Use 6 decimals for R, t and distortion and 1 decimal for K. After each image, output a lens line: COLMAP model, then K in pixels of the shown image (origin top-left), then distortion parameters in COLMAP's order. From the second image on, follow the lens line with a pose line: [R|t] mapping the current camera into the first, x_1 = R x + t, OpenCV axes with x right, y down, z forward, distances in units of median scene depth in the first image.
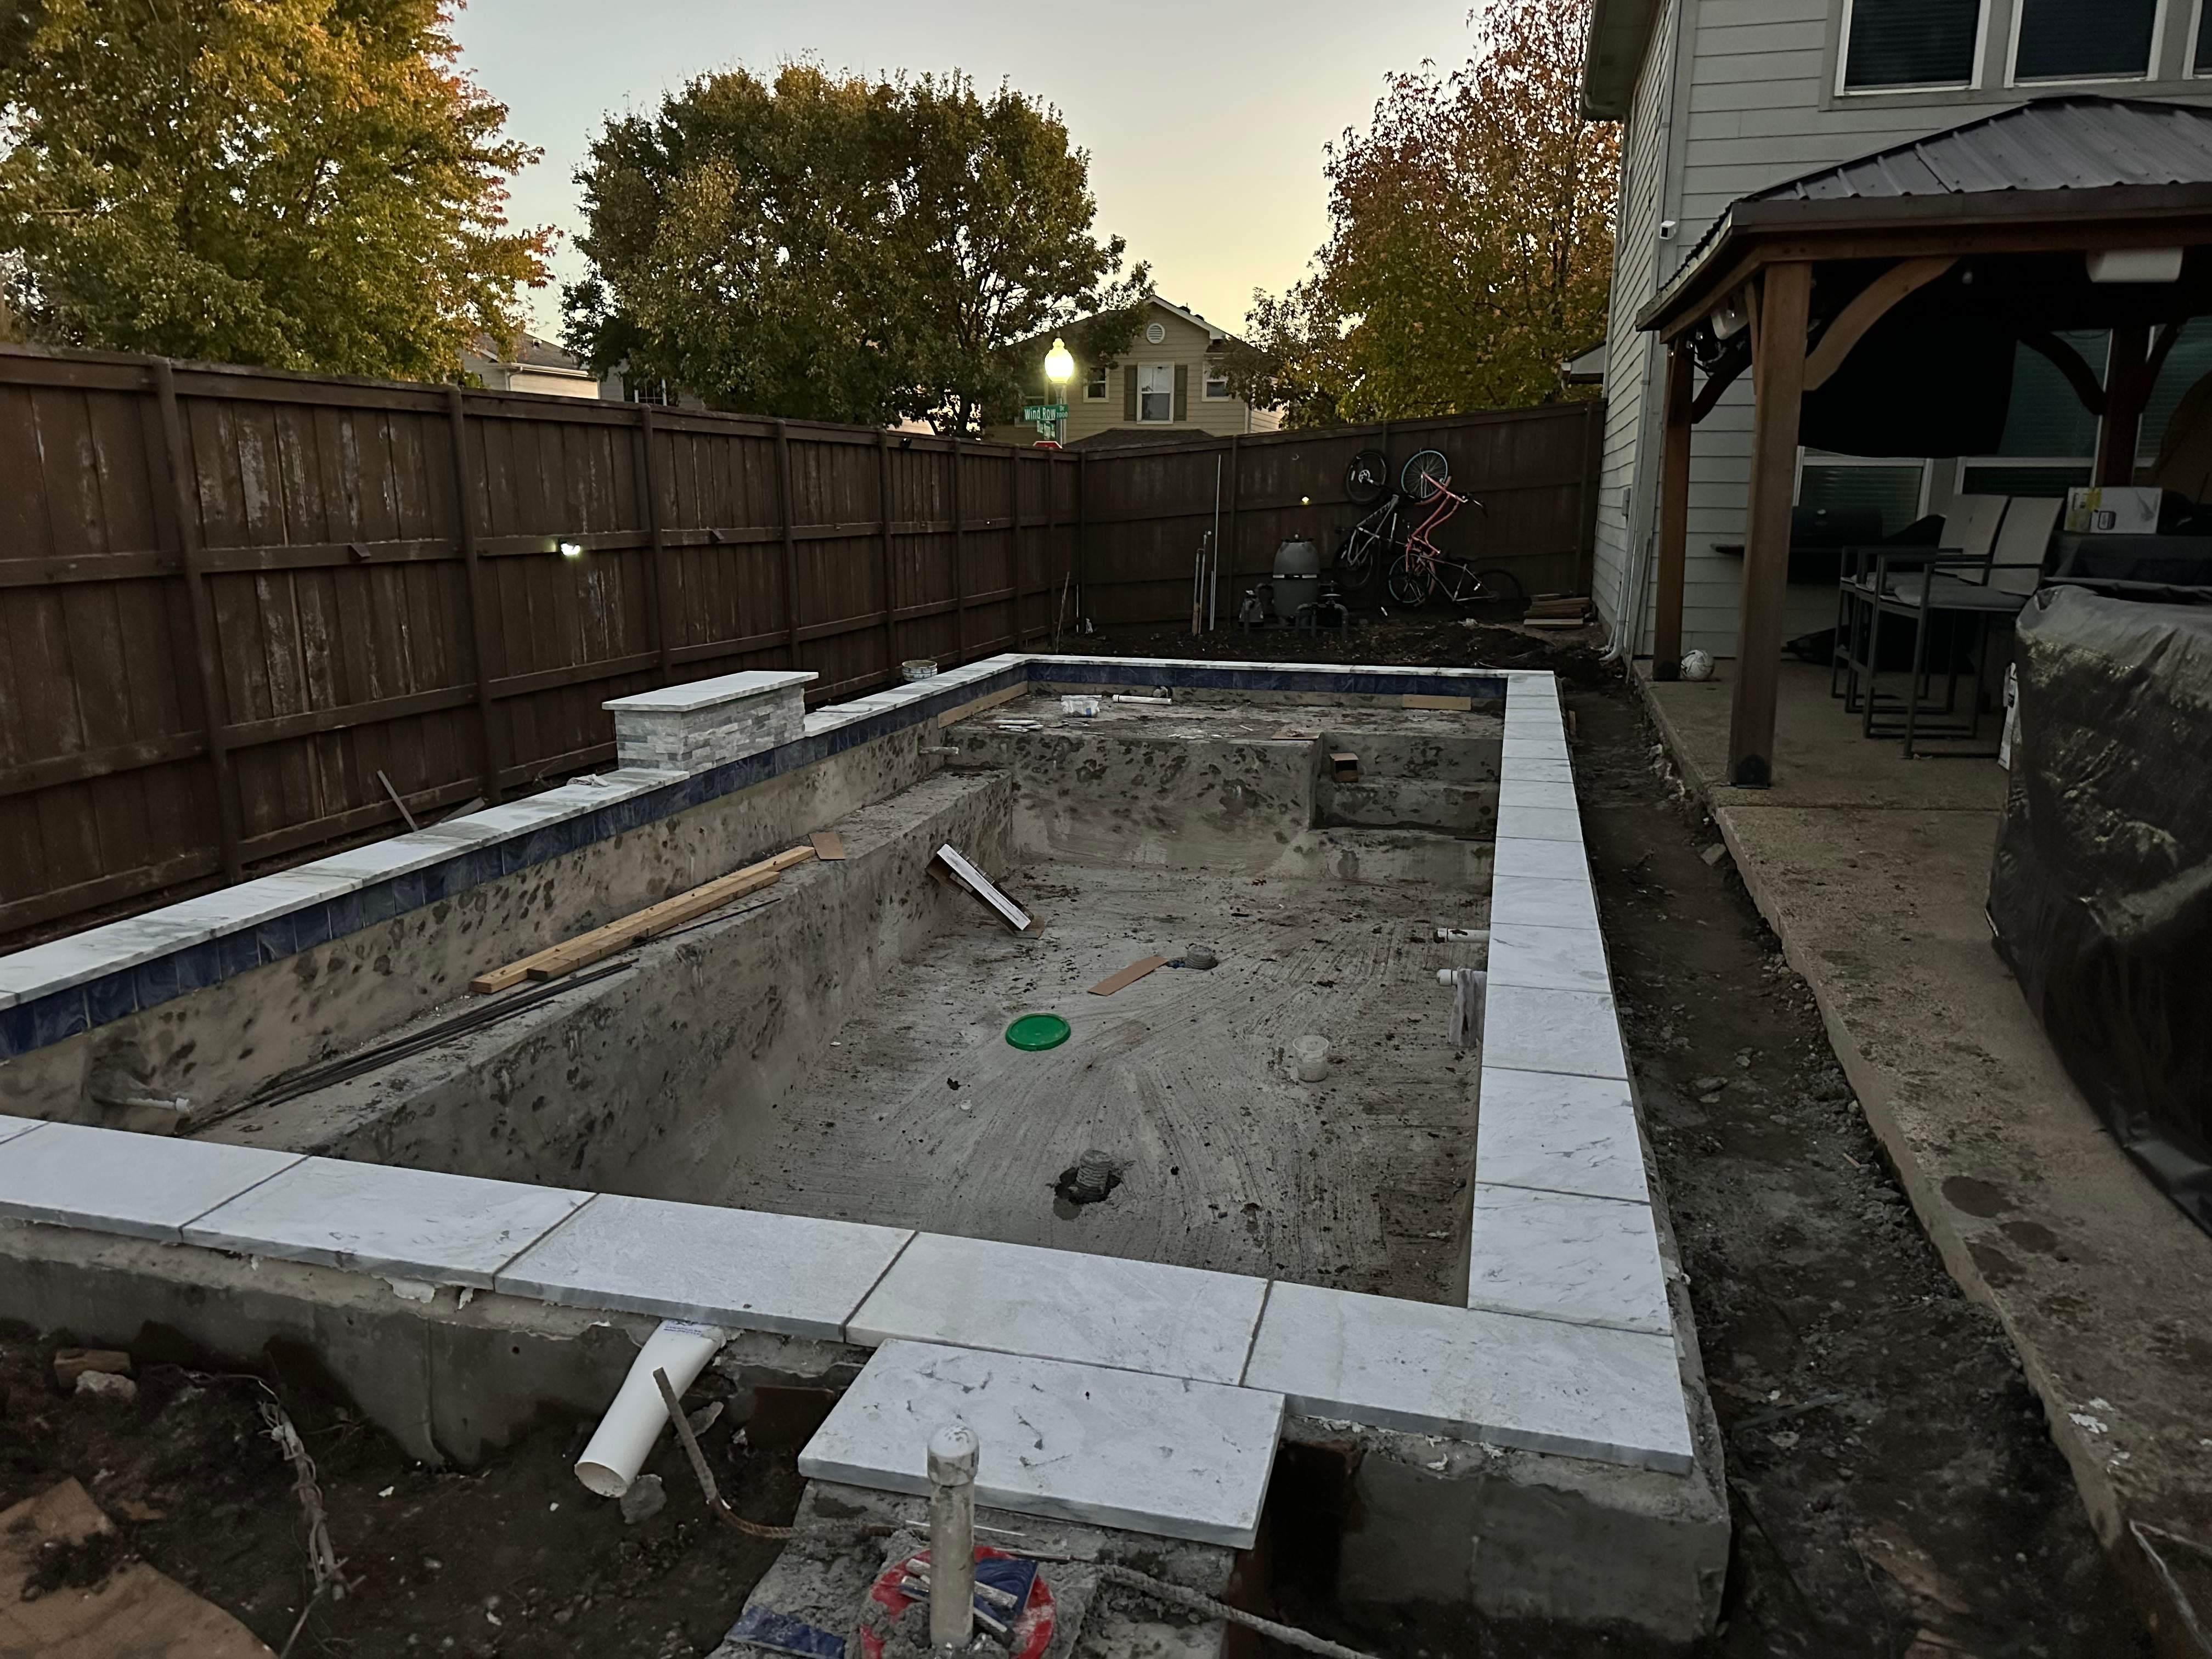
lens RADIAL K [[1539.5, 0, 1148.9], [0, 1539.5, 851.4], [0, 0, 1]] dist [0.022769, -0.026615]
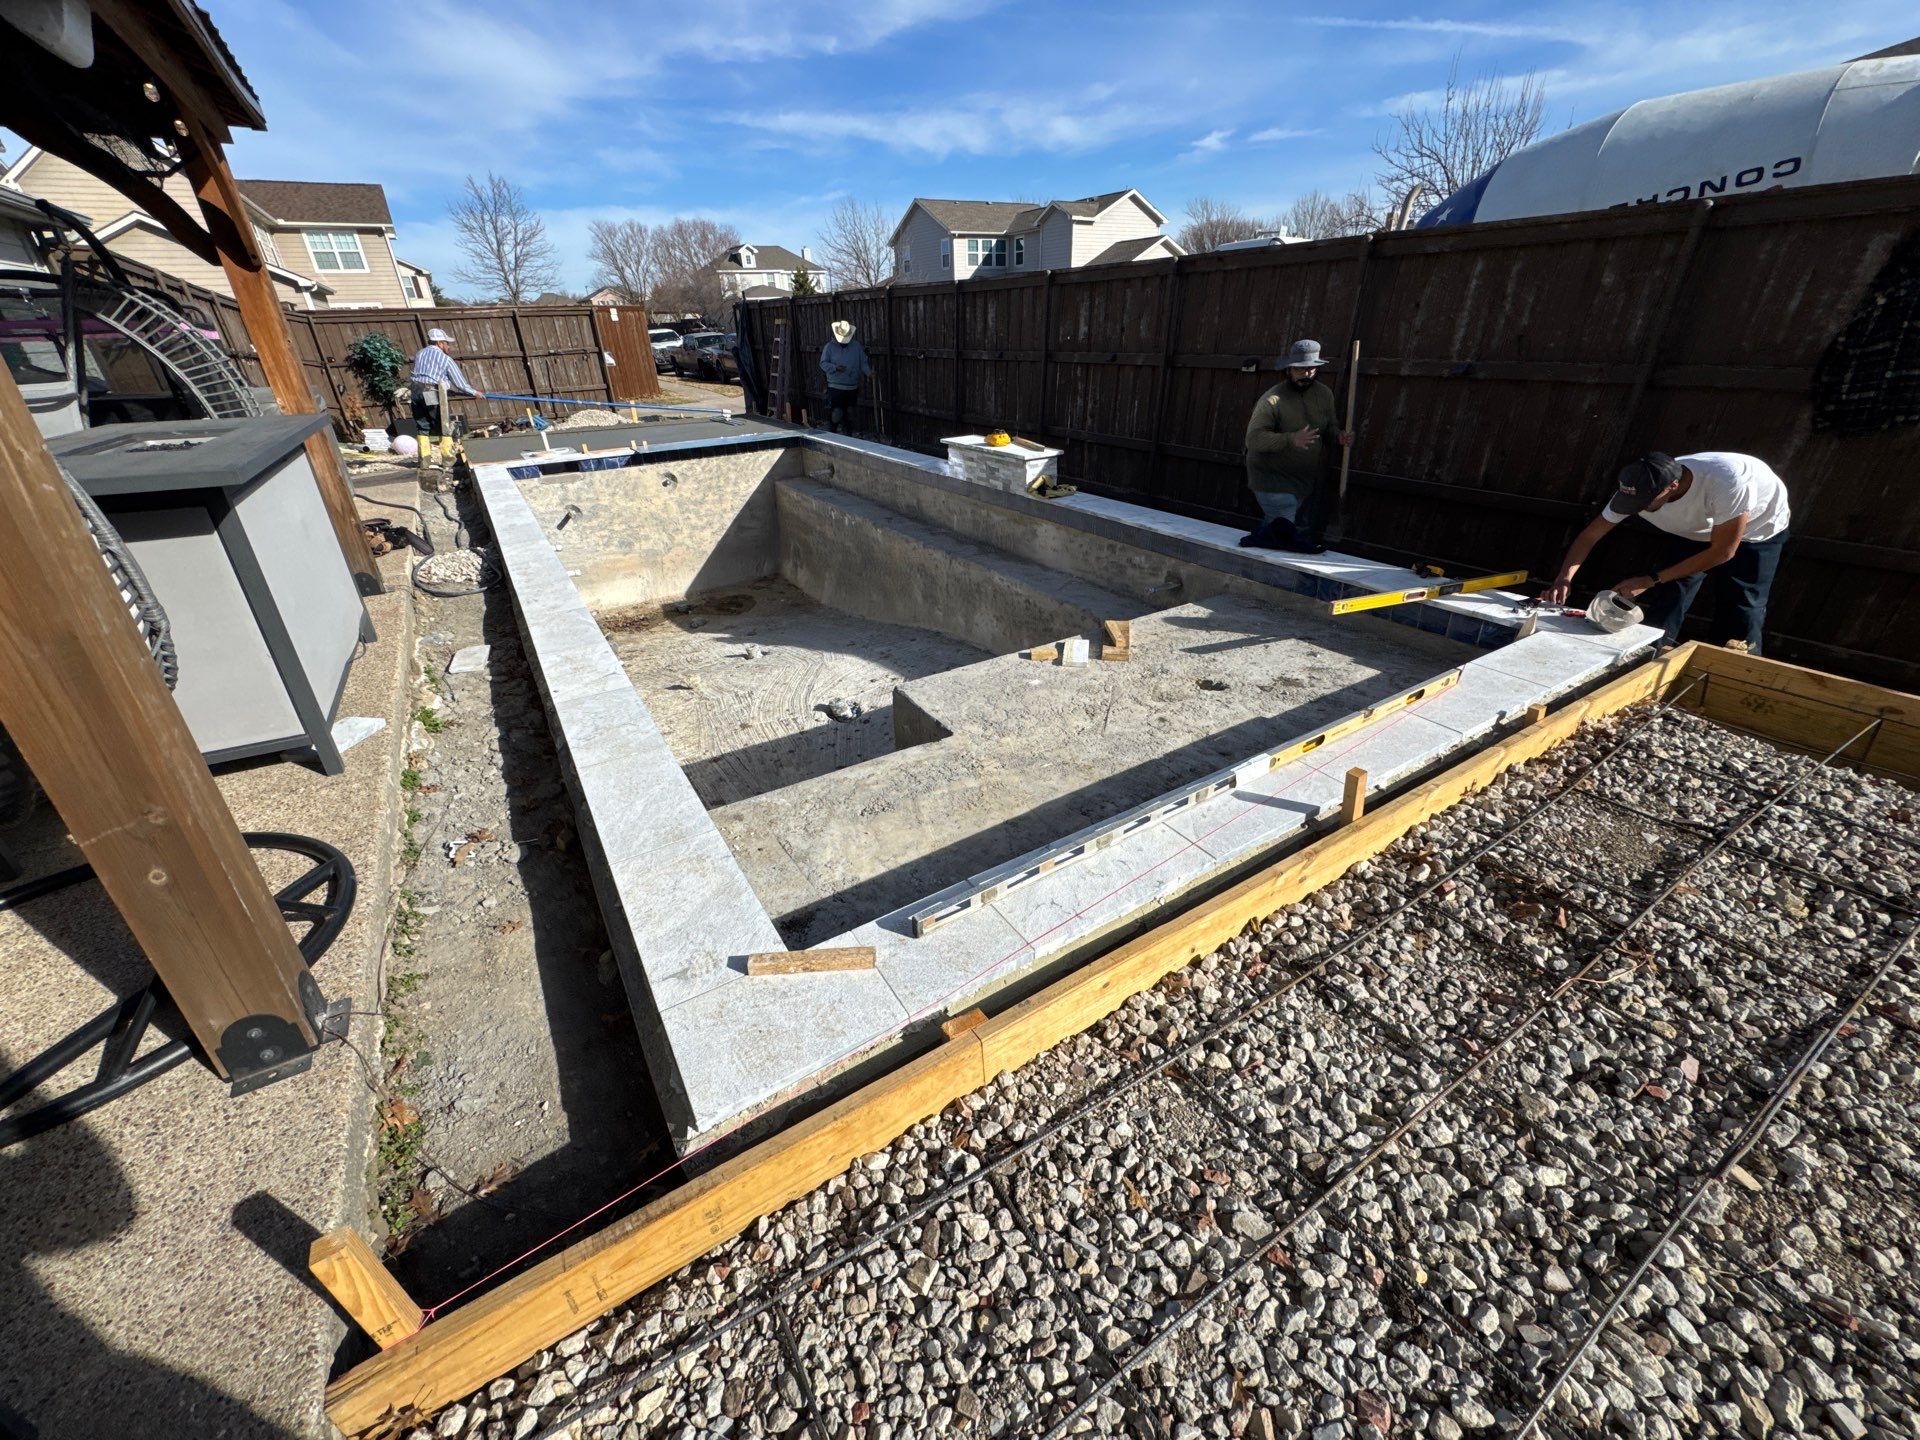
lens RADIAL K [[763.3, 0, 957.3], [0, 763.3, 716.9], [0, 0, 1]] dist [0.000930, -0.000560]
pose [[-0.706169, 0.338052, -0.622130, 0.408298], [-0.137686, 0.796325, 0.588991, -0.360162], [0.694527, 0.501585, -0.515795, 1.524093]]
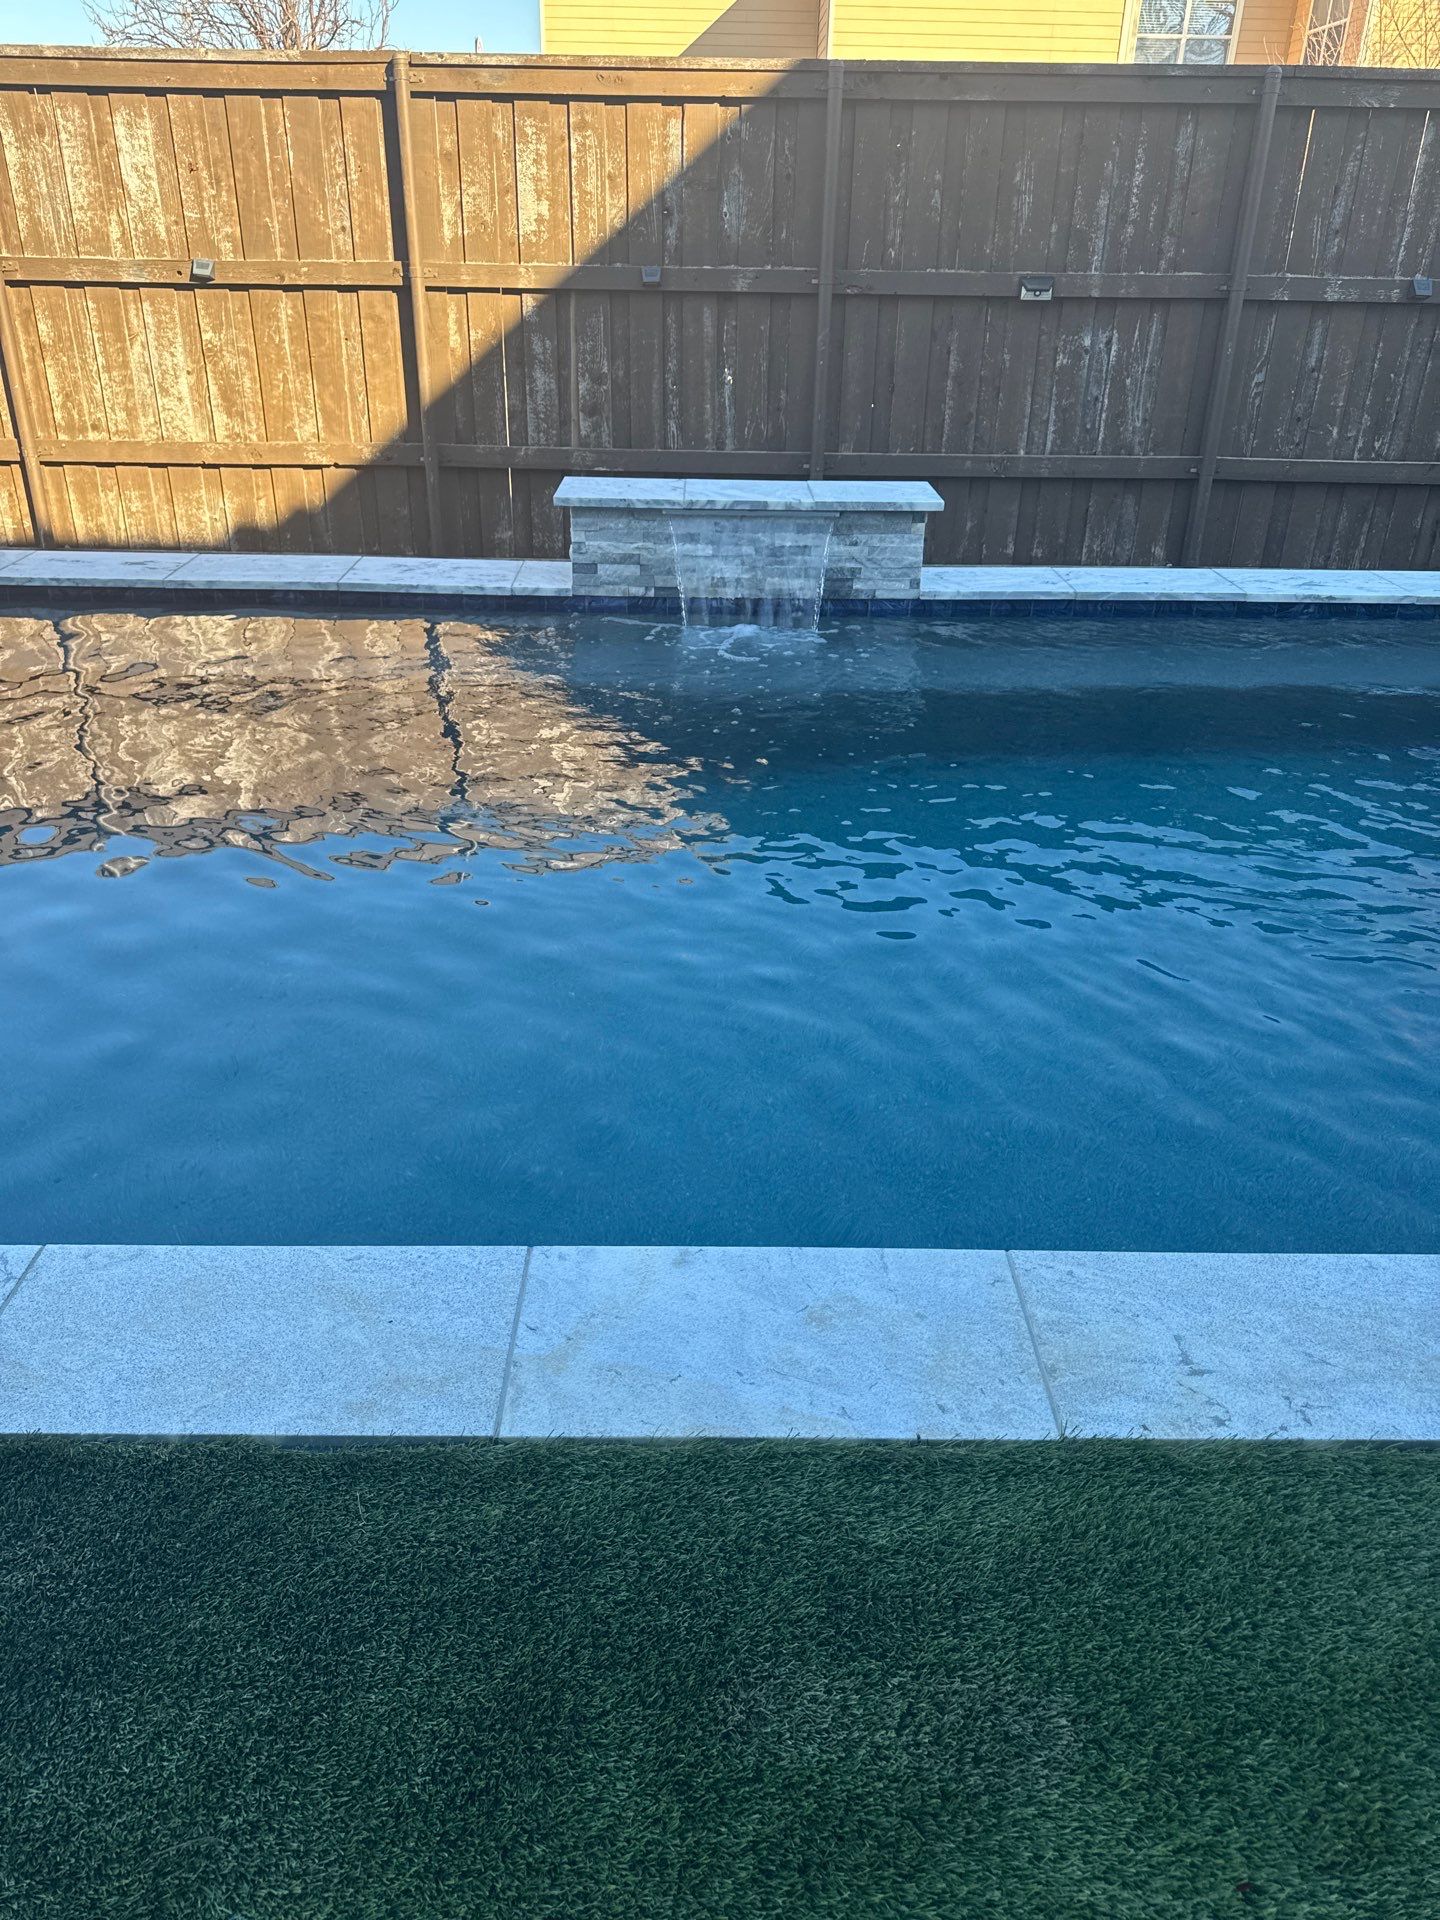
lens RADIAL K [[1394.7, 0, 720.4], [0, 1394.7, 965.9], [0, 0, 1]] dist [0.013532, -0.010299]
pose [[0.241605, 0.454443, -0.857385, 0.372210], [-0.232591, 0.884925, 0.403497, -0.164380], [0.942087, 0.101933, 0.319501, 0.762148]]
